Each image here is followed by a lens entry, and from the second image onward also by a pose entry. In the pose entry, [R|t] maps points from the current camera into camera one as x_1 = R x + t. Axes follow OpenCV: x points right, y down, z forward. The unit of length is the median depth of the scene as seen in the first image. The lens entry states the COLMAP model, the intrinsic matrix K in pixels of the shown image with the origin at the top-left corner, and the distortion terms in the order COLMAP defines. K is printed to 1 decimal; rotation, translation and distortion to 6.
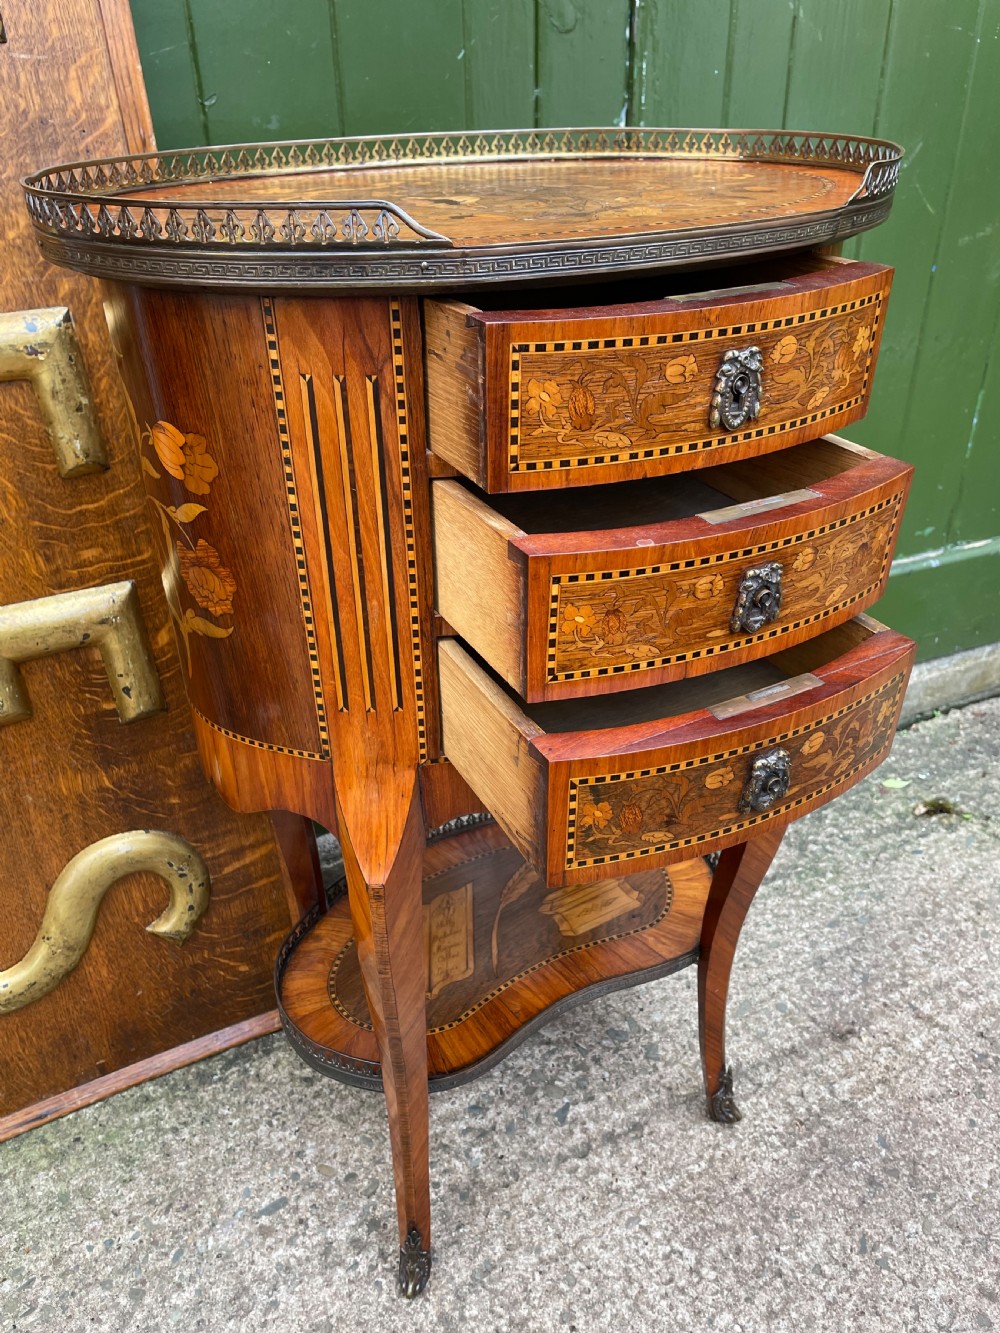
lens RADIAL K [[1020.1, 0, 503.9], [0, 1020.1, 659.3], [0, 0, 1]] dist [0.082185, -0.118637]
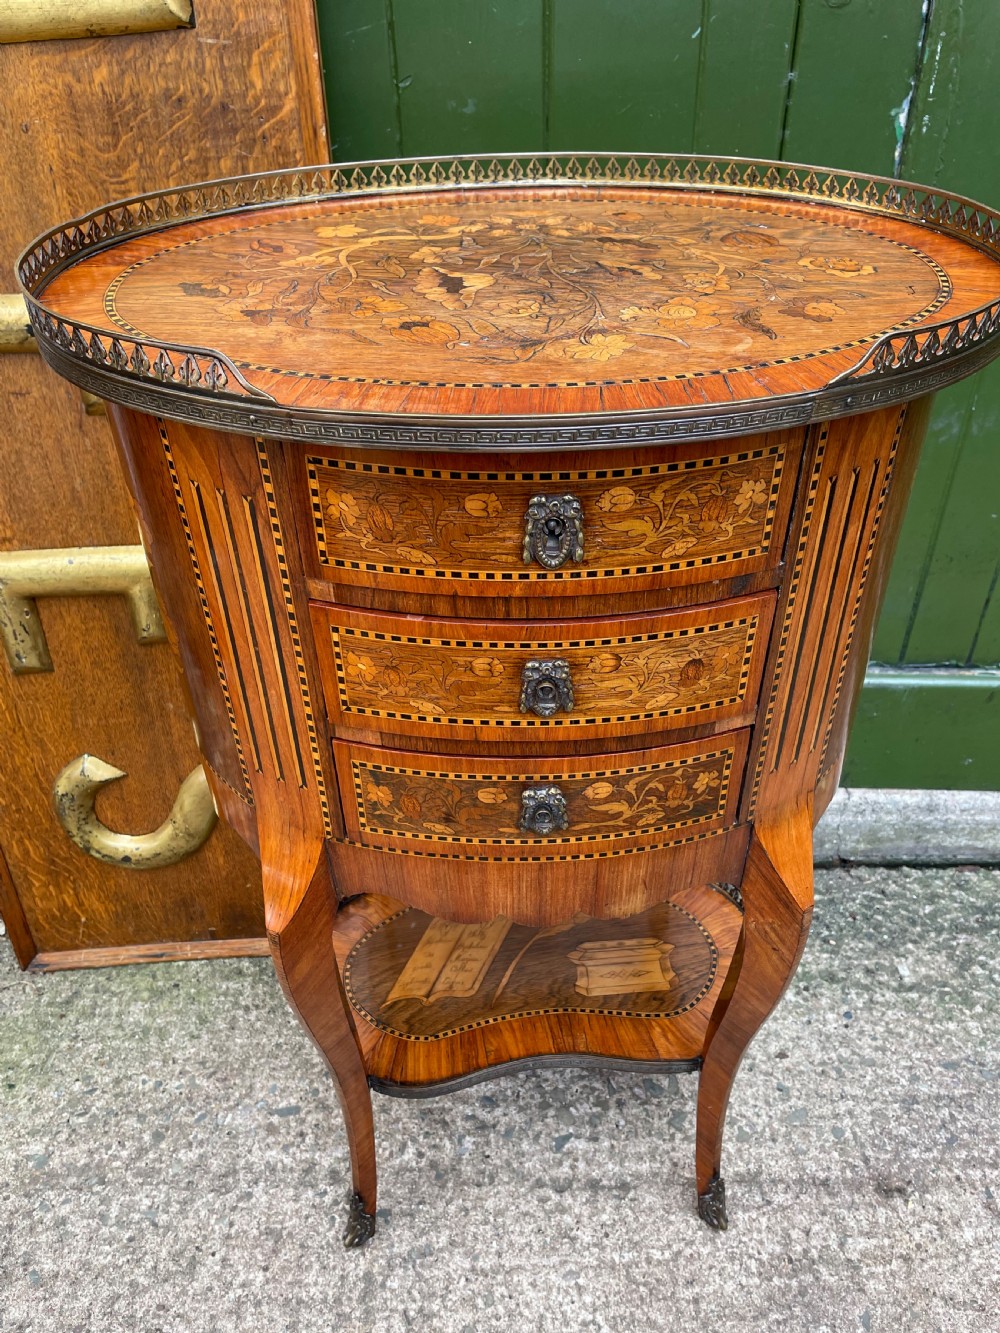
lens RADIAL K [[1020.1, 0, 506.9], [0, 1020.1, 665.0], [0, 0, 1]] dist [0.082185, -0.118637]
pose [[0.899555, 0.266008, -0.346467, 0.253288], [-0.218816, 0.960908, 0.169633, -0.180442], [0.378047, -0.076781, 0.922597, 0.090728]]
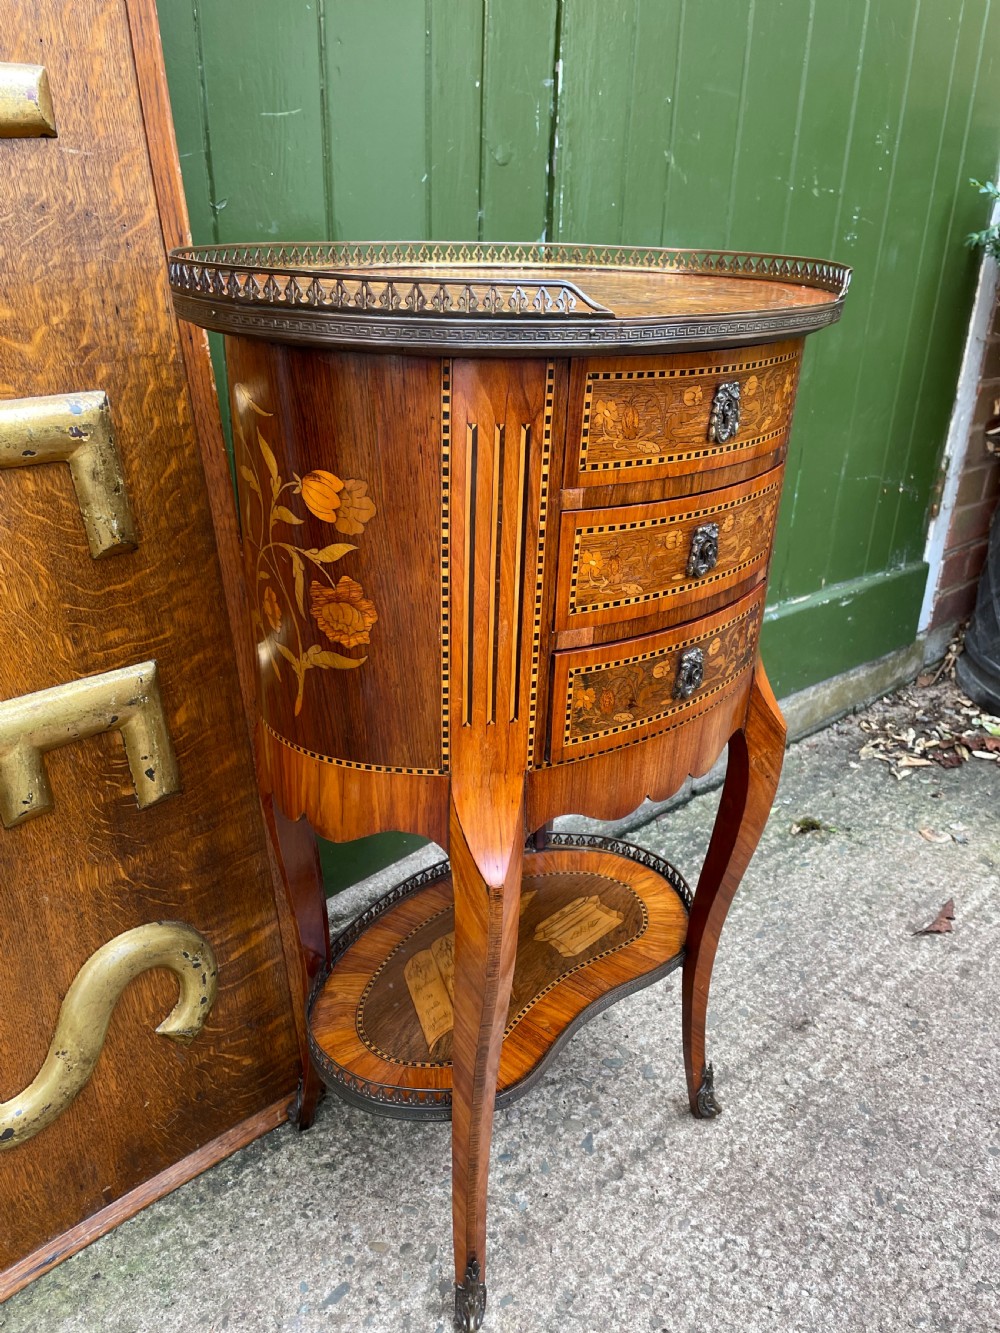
lens RADIAL K [[1019.0, 0, 504.5], [0, 1019.0, 662.6], [0, 0, 1]] dist [0.082726, -0.116792]
pose [[0.965818, -0.064877, 0.250971, -0.249375], [0.090787, 0.991512, -0.093068, 0.056122], [-0.242802, 0.112672, 0.963510, -0.056920]]
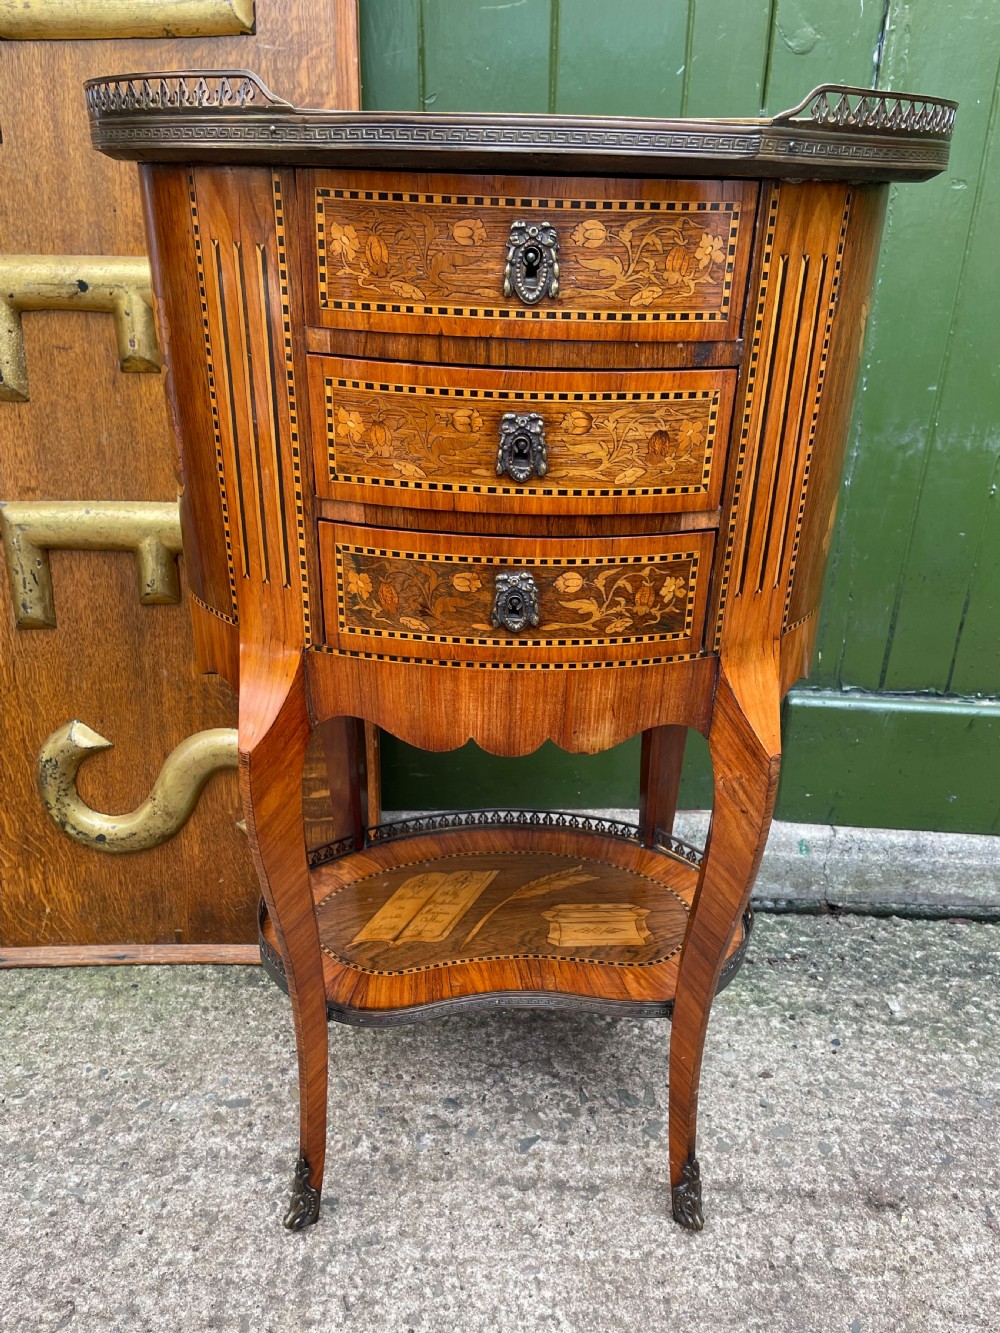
lens RADIAL K [[1019.0, 0, 508.1], [0, 1019.0, 670.2], [0, 0, 1]] dist [0.082726, -0.116792]
pose [[0.886714, 0.227739, -0.402335, 0.346267], [-0.265005, 0.963471, -0.038683, 0.072055], [0.378828, 0.140922, 0.914675, 0.079971]]
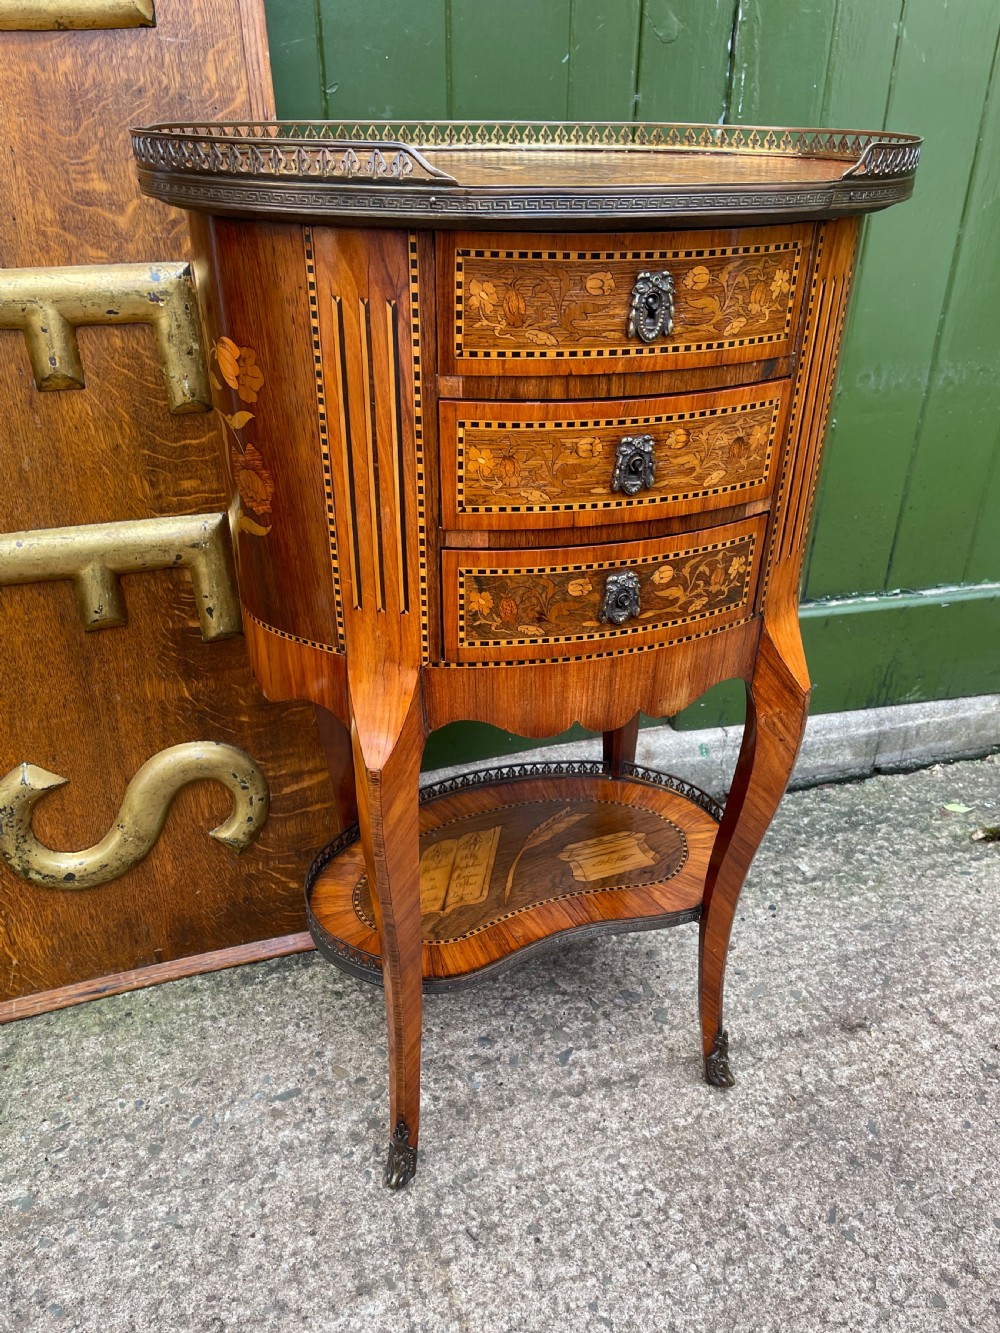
lens RADIAL K [[1019.0, 0, 514.5], [0, 1019.0, 672.3], [0, 0, 1]] dist [0.082726, -0.116792]
pose [[0.987254, 0.102280, -0.121938, 0.101614], [-0.104614, 0.994430, -0.012872, 0.074260], [0.119942, 0.025464, 0.992454, -0.065430]]
